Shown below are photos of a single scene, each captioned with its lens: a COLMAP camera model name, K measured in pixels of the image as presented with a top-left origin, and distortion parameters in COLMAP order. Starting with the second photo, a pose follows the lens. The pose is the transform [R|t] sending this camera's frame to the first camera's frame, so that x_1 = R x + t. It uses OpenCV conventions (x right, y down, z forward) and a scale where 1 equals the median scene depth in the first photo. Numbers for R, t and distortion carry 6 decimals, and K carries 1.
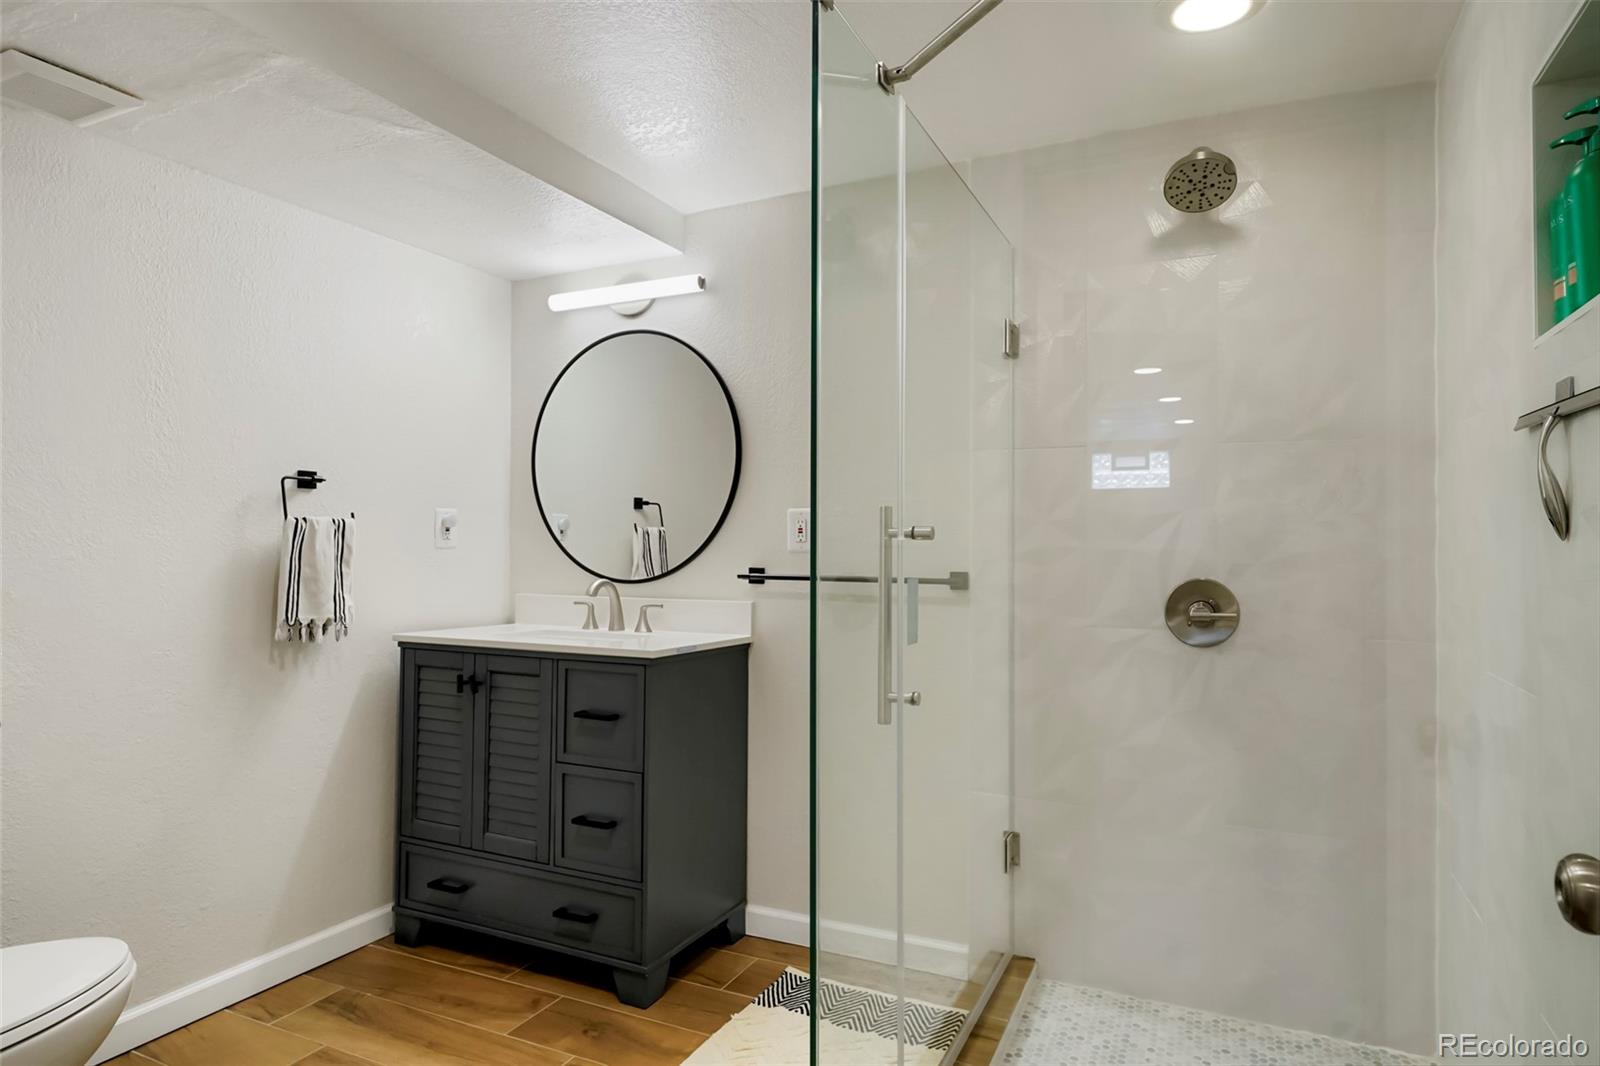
lens RADIAL K [[919.5, 0, 798.6], [0, 919.5, 532.0], [0, 0, 1]] dist [0.005589, 0.001320]
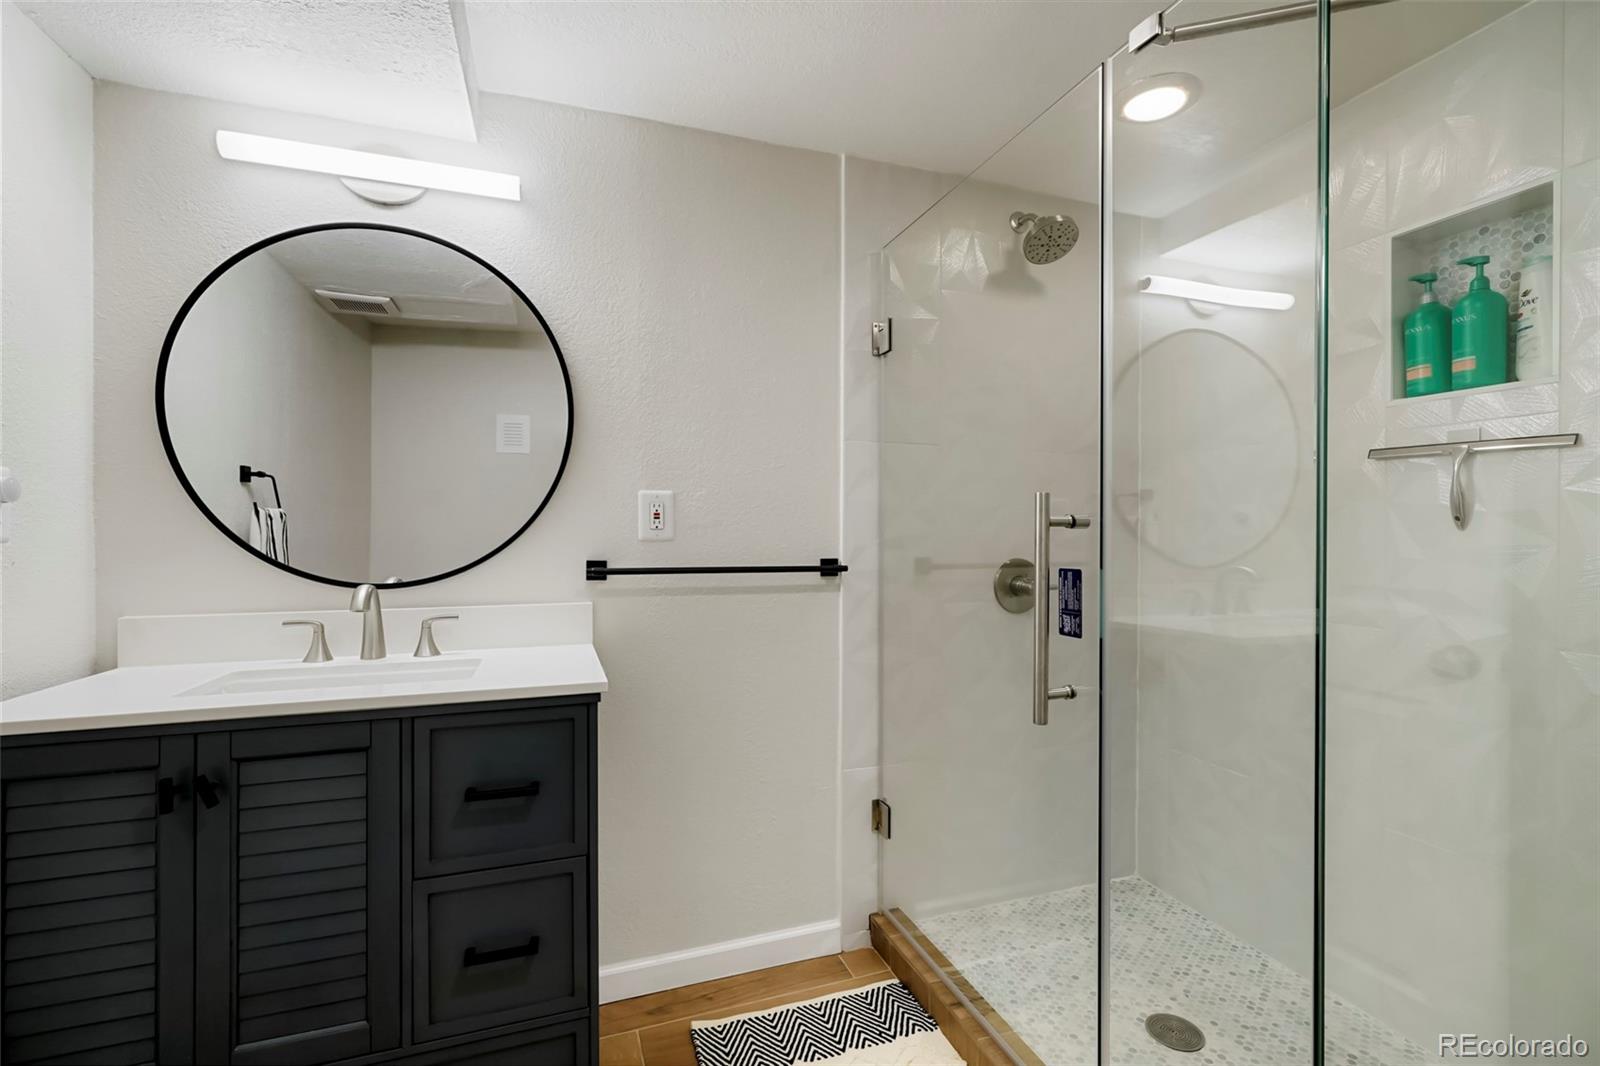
lens RADIAL K [[733.6, 0, 800.0], [0, 733.6, 535.2], [0, 0, 1]] dist [-0.001314, -0.000200]
pose [[0.698930, -0.007278, 0.715153, -0.413809], [-0.008142, 0.999802, 0.018132, 0.003037], [-0.715144, -0.018496, 0.698733, 0.442439]]
